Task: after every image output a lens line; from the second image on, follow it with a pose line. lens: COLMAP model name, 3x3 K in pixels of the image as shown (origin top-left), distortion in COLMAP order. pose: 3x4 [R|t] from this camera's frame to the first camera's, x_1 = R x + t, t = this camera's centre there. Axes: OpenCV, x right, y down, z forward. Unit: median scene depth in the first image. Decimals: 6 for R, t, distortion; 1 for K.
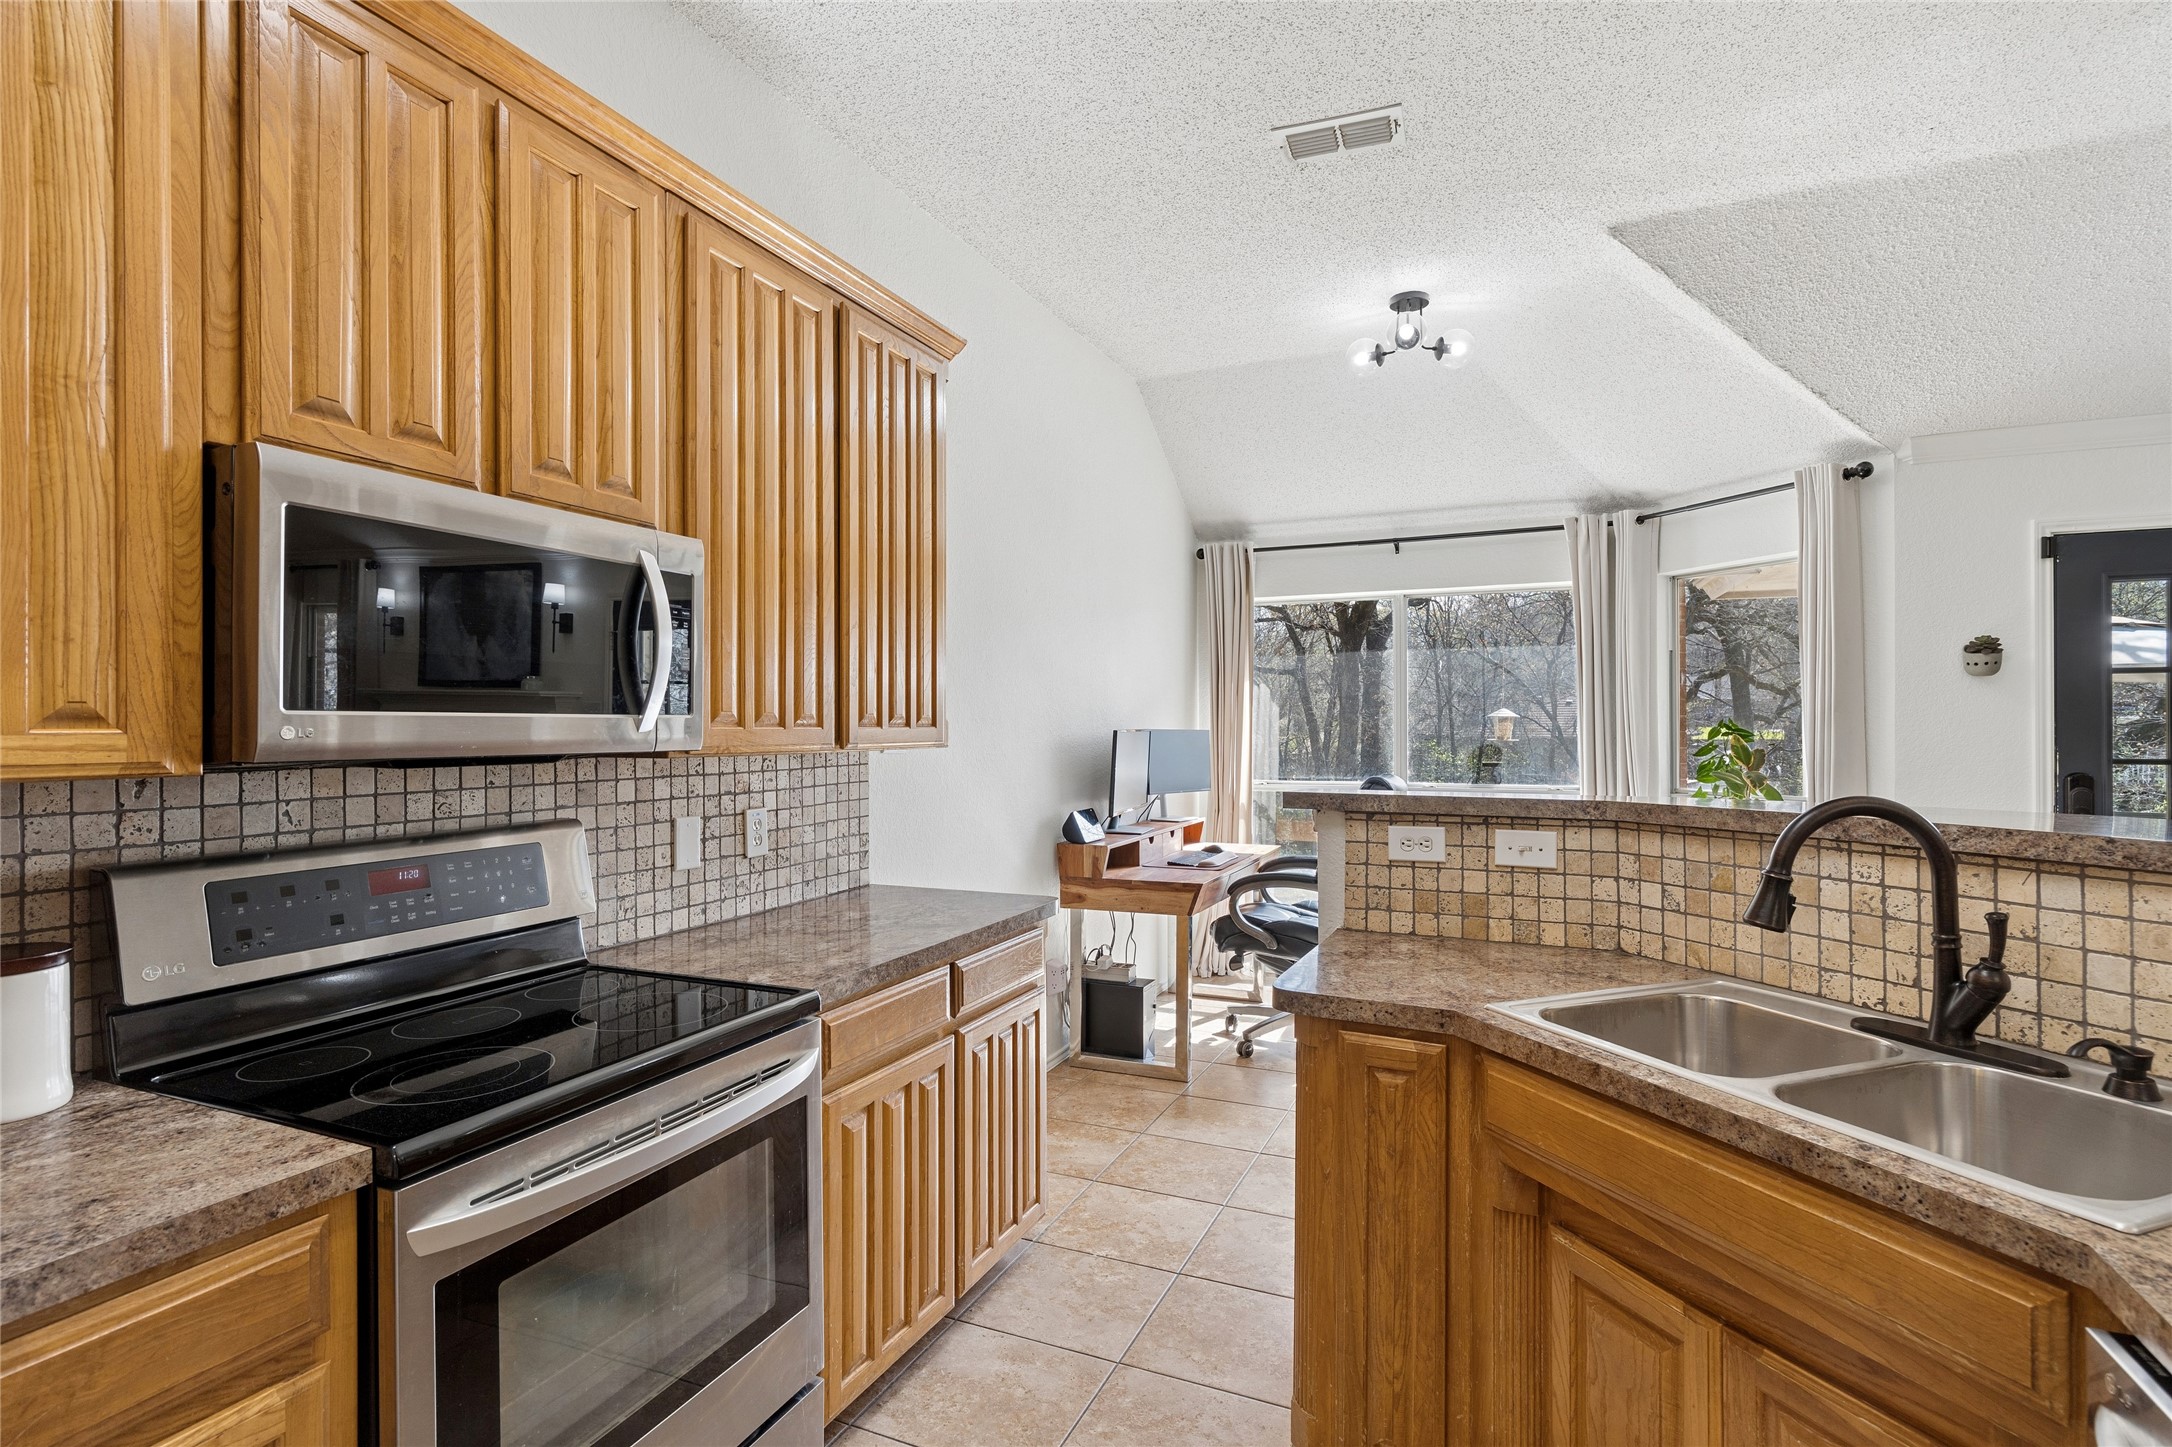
lens RADIAL K [[1046.4, 0, 1069.4], [0, 1046.4, 730.3], [0, 0, 1]] dist [-0.000812, 0.000156]
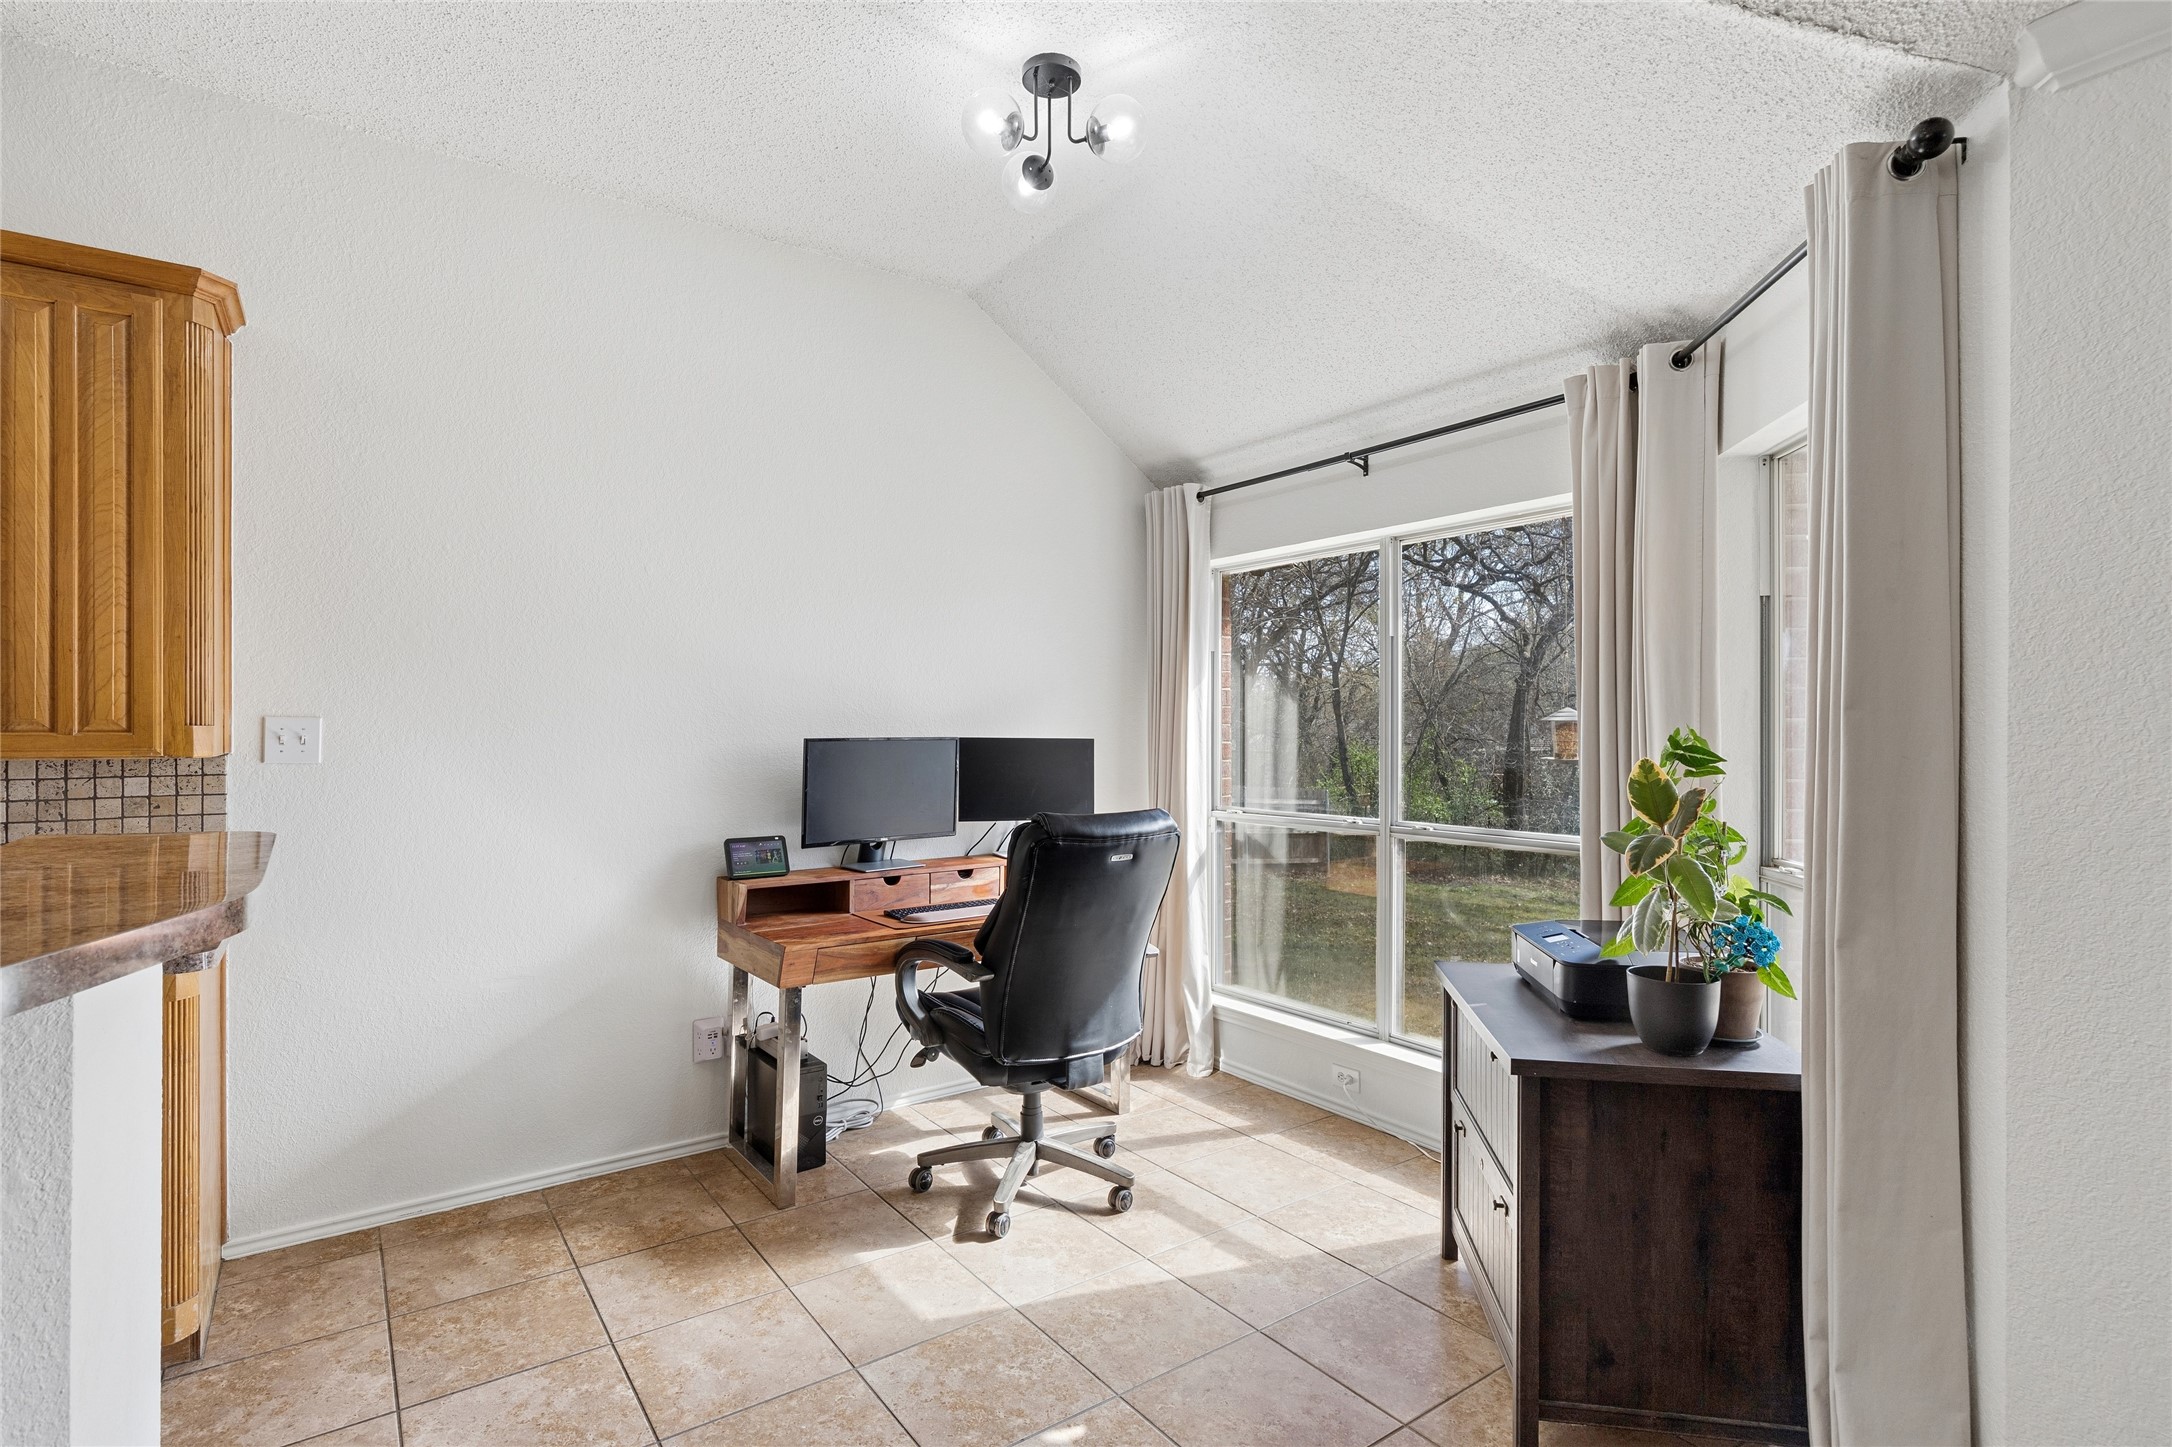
lens RADIAL K [[1039.7, 0, 1086.0], [0, 1039.7, 723.5], [0, 0, 1]] dist [-0.001822, -0.000204]
pose [[0.864086, 0.000594, -0.503344, 1.402115], [-0.004622, 0.999967, -0.006753, -0.014235], [0.503323, 0.008162, 0.864060, 0.964000]]
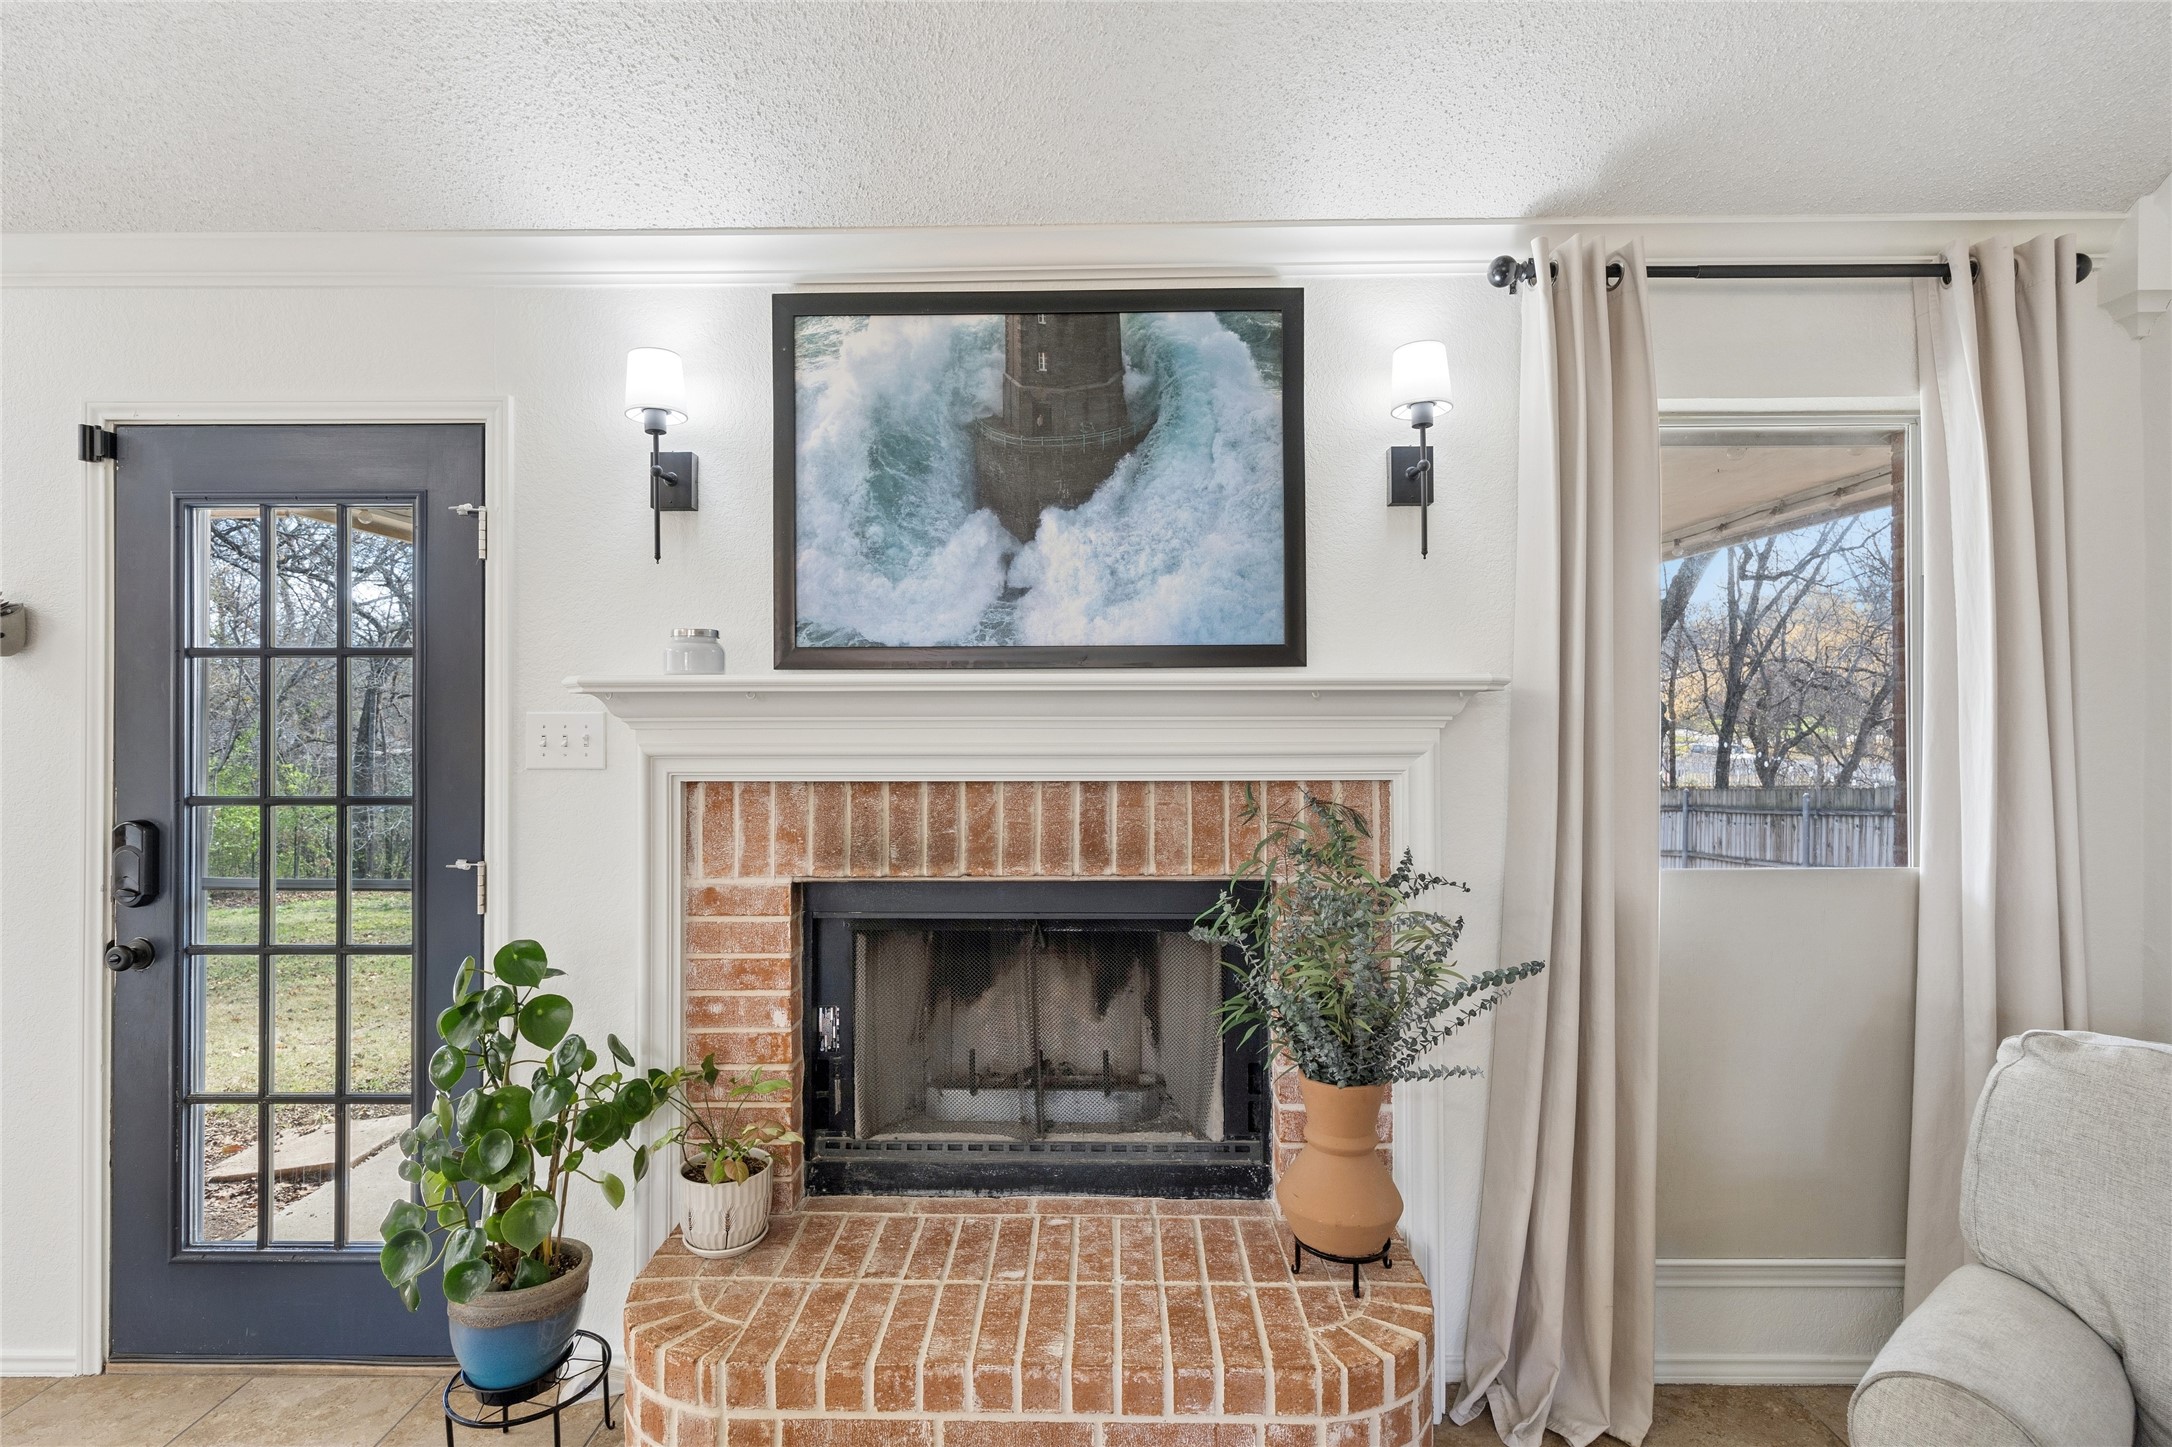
lens RADIAL K [[1051.8, 0, 1075.1], [0, 1051.8, 719.9], [0, 0, 1]] dist [-0.000449, 0.001027]
pose [[0.917054, 0.002841, 0.398753, 2.370527], [0.000716, 0.999961, -0.008771, -0.022793], [-0.398762, 0.008329, 0.917017, 0.439310]]
